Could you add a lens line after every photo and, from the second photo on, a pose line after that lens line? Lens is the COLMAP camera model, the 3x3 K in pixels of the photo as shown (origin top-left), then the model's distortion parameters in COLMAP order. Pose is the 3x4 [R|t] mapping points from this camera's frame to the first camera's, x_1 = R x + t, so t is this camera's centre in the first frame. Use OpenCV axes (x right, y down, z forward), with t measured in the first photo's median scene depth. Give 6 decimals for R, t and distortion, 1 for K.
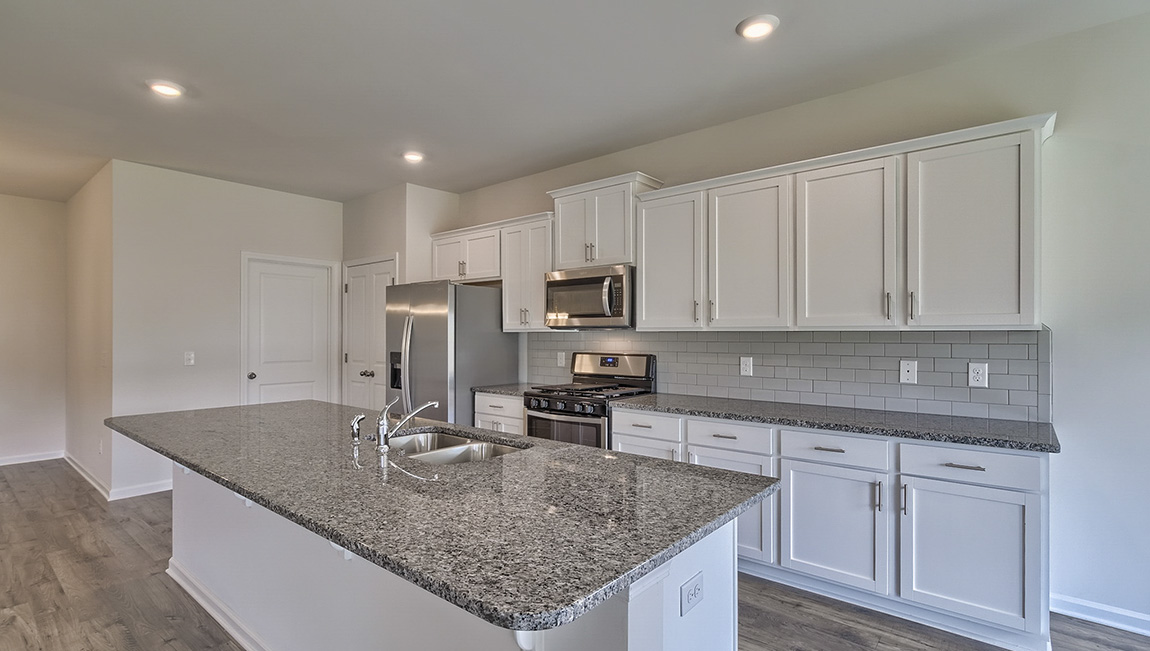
lens RADIAL K [[539.9, 0, 573.9], [0, 539.9, 329.1], [0, 0, 1]] dist [0.000862, 0.000855]
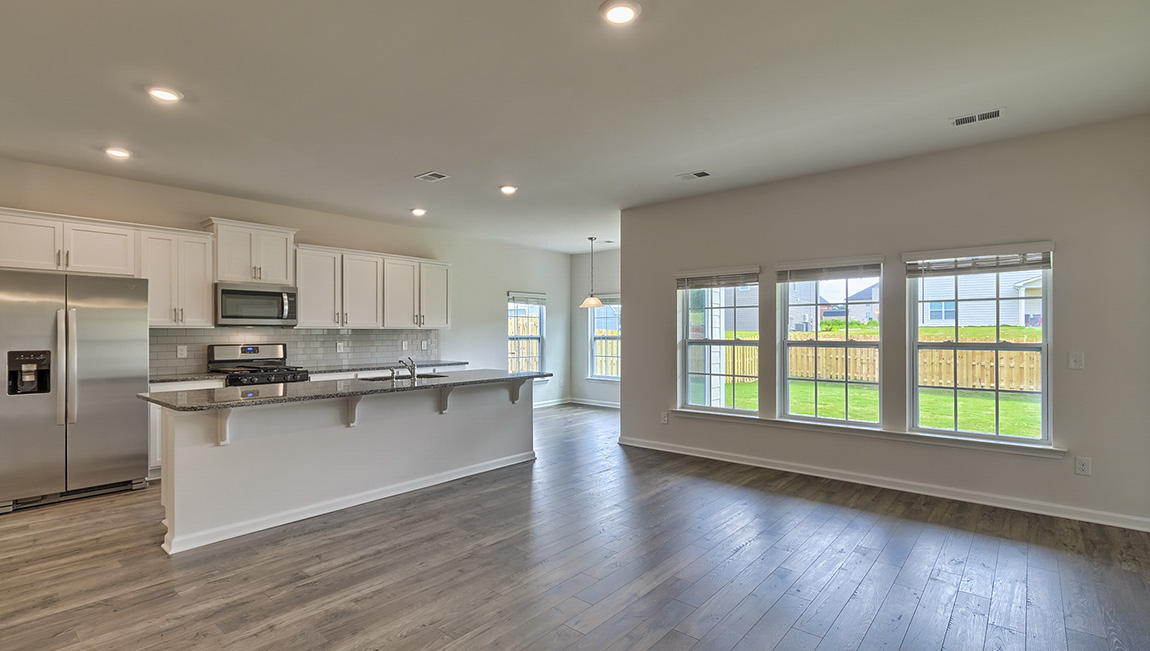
lens RADIAL K [[539.9, 0, 573.9], [0, 539.9, 329.1], [0, 0, 1]] dist [0.000862, 0.000855]
pose [[0.010358, 0.001284, 0.999946, -1.459417], [-0.012742, 0.999918, -0.001152, -0.003313], [-0.999865, -0.012730, 0.010373, 0.159695]]
